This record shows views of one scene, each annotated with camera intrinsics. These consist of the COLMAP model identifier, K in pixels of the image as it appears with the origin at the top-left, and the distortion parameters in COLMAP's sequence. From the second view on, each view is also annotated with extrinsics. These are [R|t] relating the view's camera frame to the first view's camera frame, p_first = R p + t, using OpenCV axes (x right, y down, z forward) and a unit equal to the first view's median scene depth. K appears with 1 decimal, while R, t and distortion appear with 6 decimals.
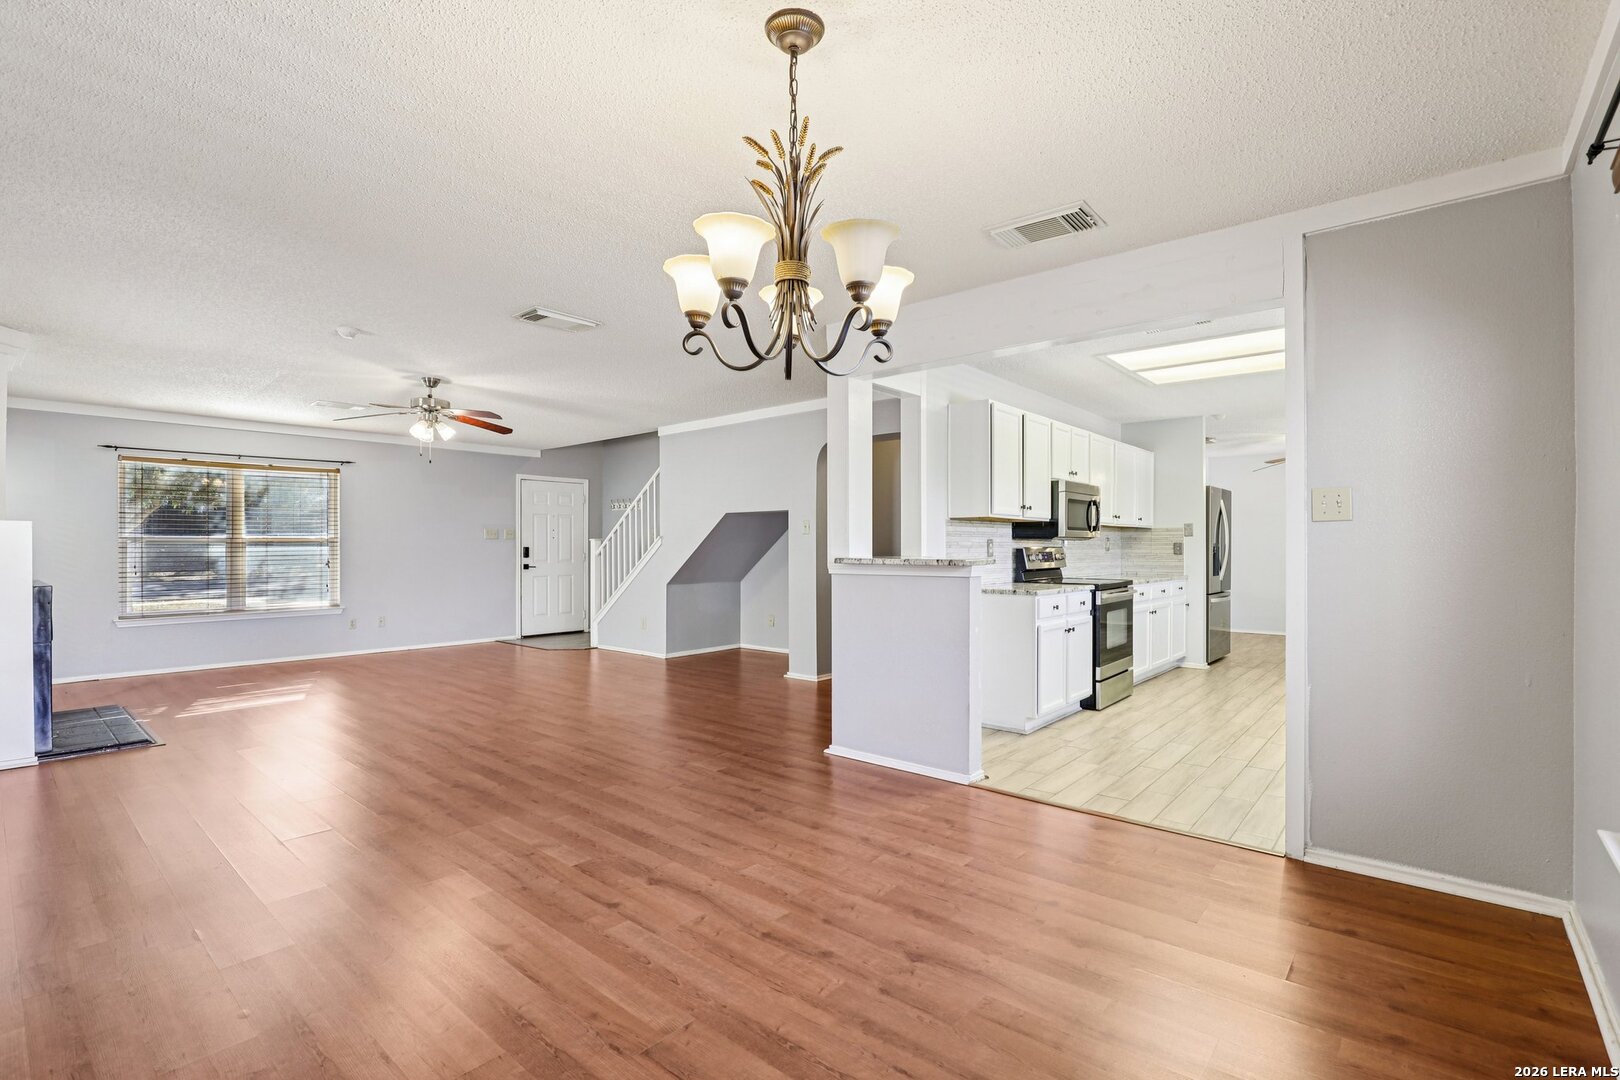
lens RADIAL K [[744.3, 0, 823.4], [0, 744.3, 539.6], [0, 0, 1]] dist [-0.024450, 0.000783]
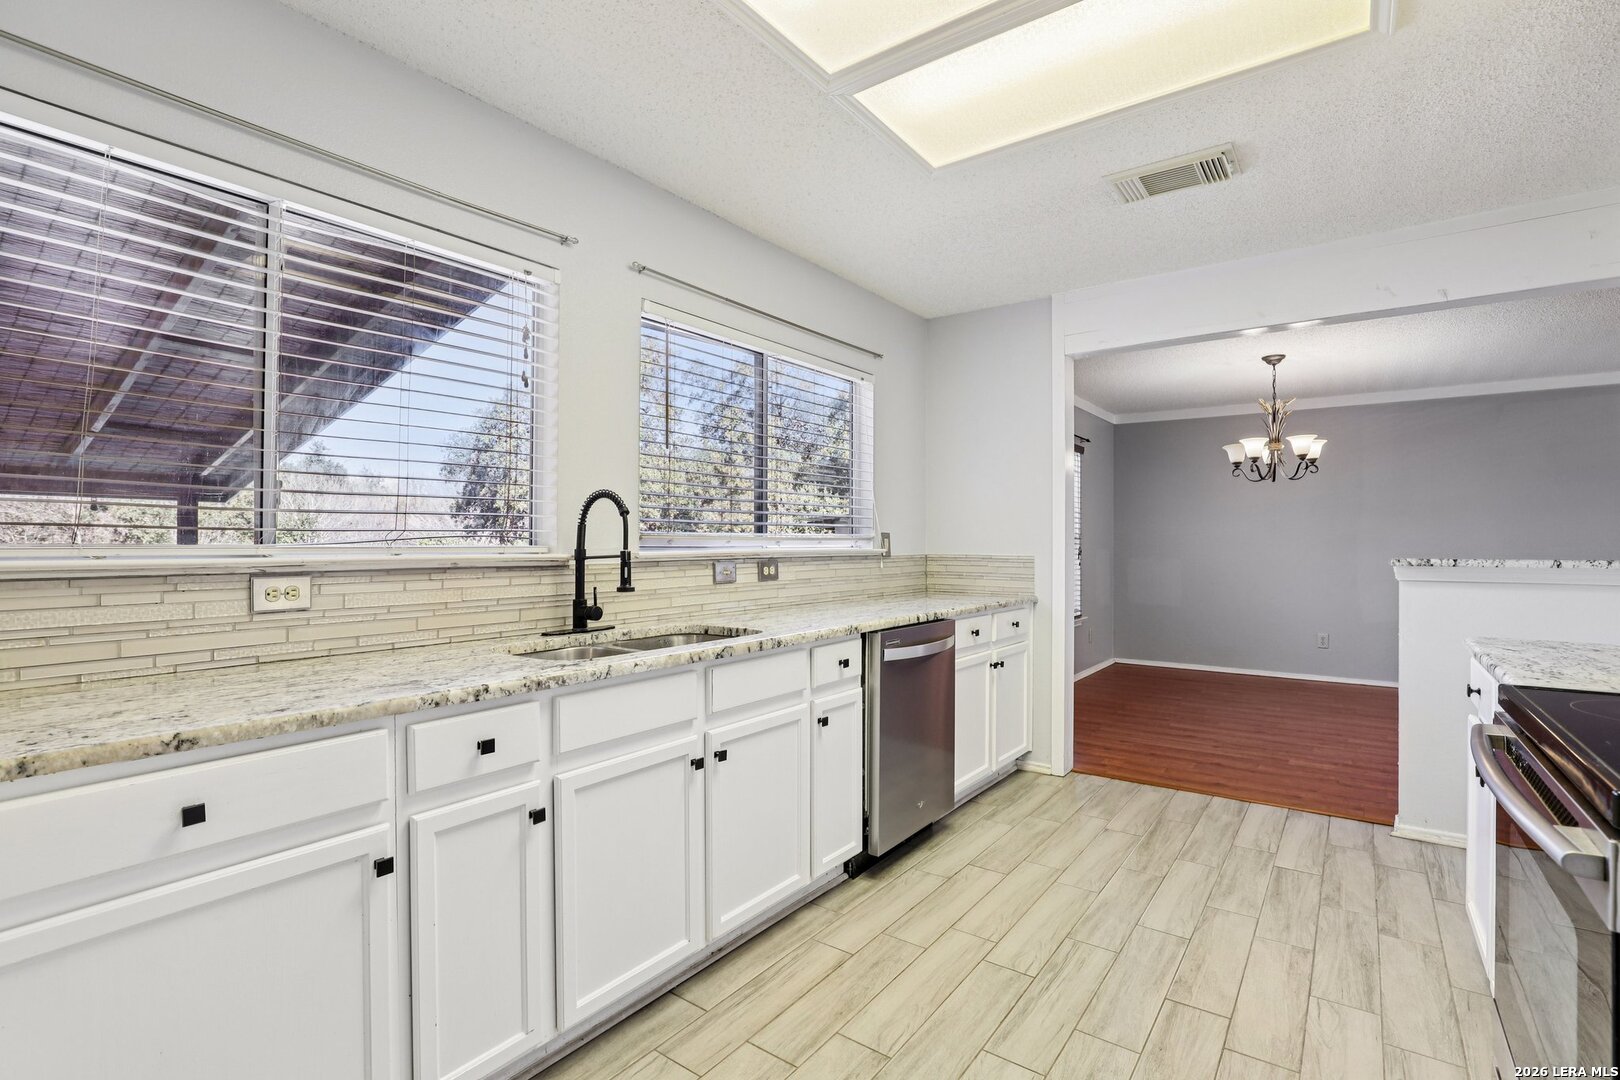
lens RADIAL K [[744.3, 0, 823.4], [0, 744.3, 539.6], [0, 0, 1]] dist [-0.024450, 0.000783]
pose [[-0.997444, -0.006160, -0.071185, 0.834362], [-0.005400, 0.999926, -0.010875, 0.017515], [0.071247, -0.010463, -0.997404, 1.641413]]
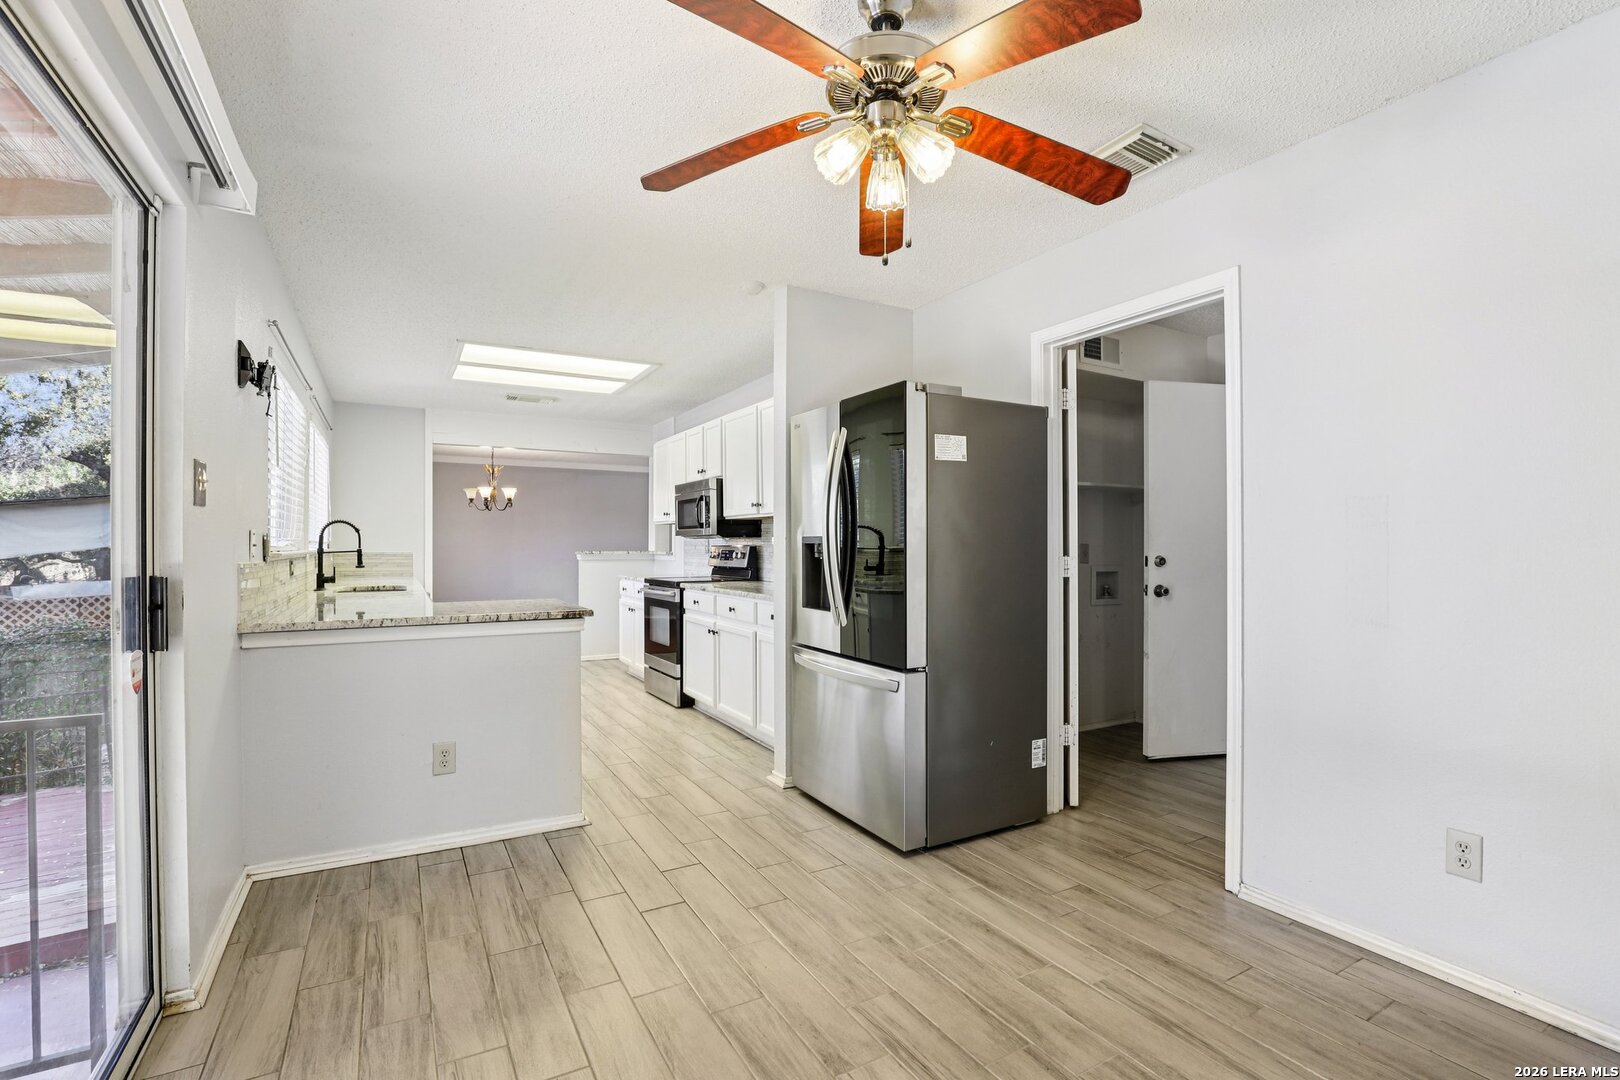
lens RADIAL K [[743.1, 0, 818.6], [0, 743.1, 552.6], [0, 0, 1]] dist [-0.024260, 0.000630]
pose [[-0.339173, 0.004245, -0.940714, 1.769031], [0.003803, 0.999988, 0.003141, 0.025483], [0.940716, -0.002513, -0.339185, 2.151399]]
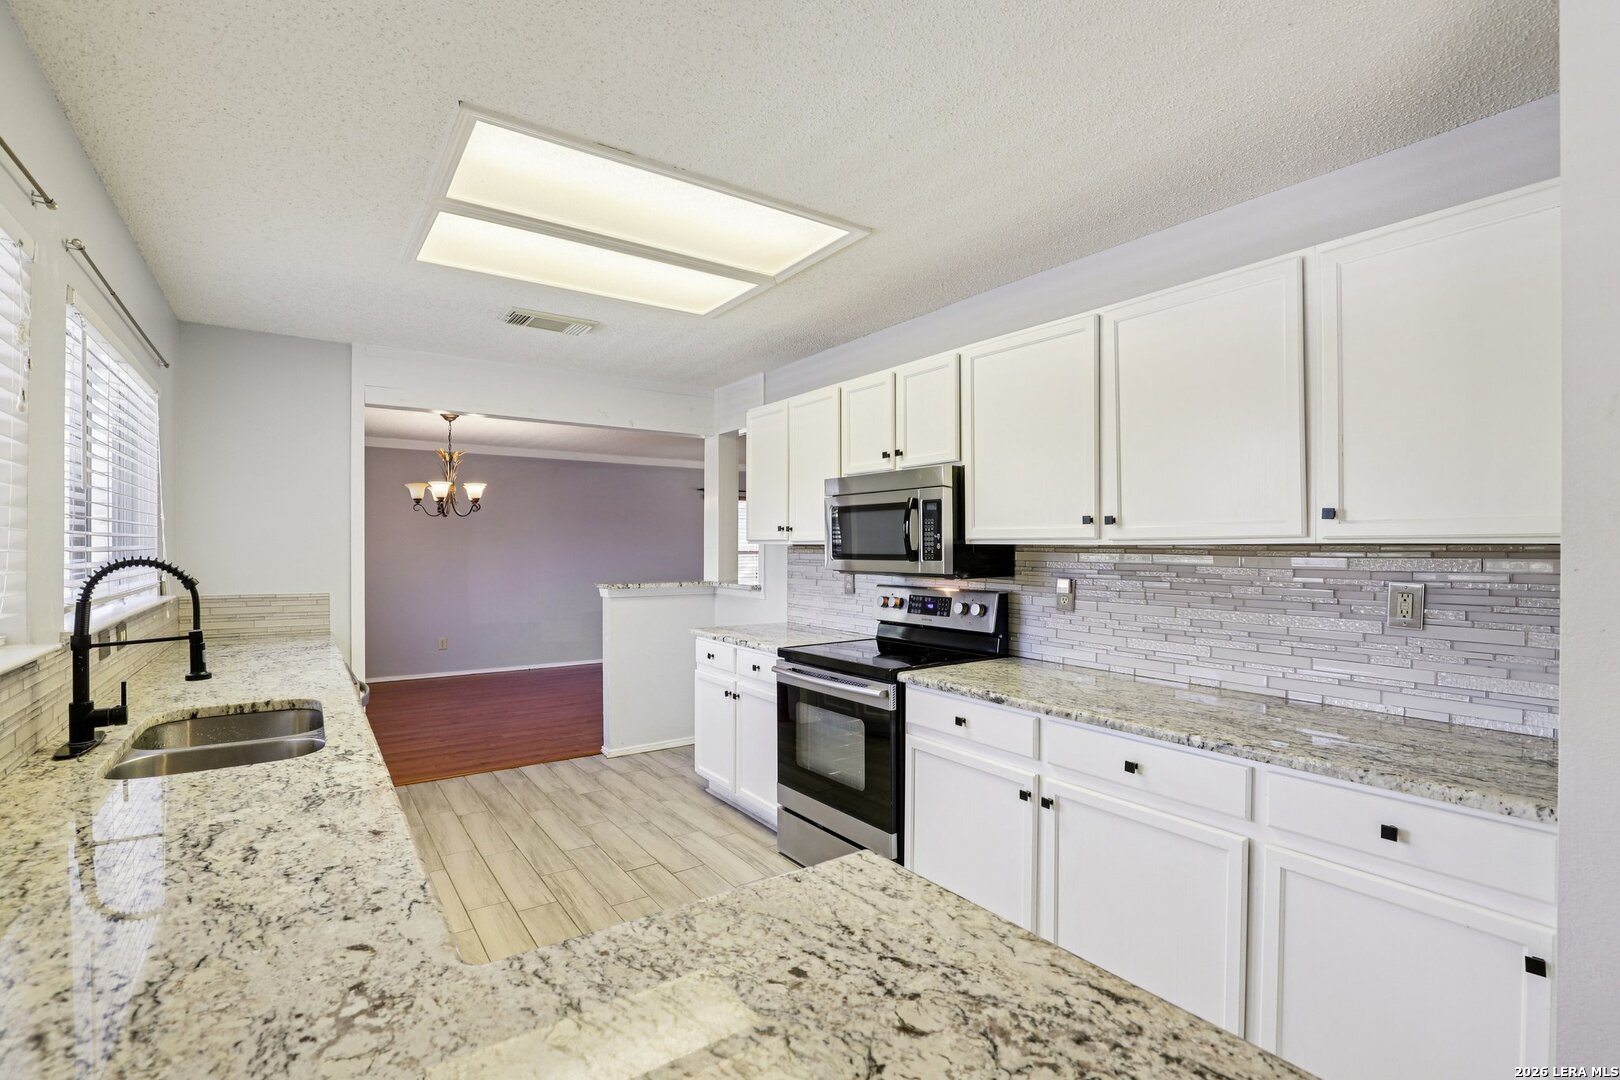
lens RADIAL K [[743.1, 0, 818.6], [0, 743.1, 552.6], [0, 0, 1]] dist [-0.024260, 0.000630]
pose [[-0.250298, 0.003177, -0.968164, 1.270384], [0.003906, 0.999990, 0.002272, -0.025994], [0.968161, -0.003213, -0.250308, 1.570483]]
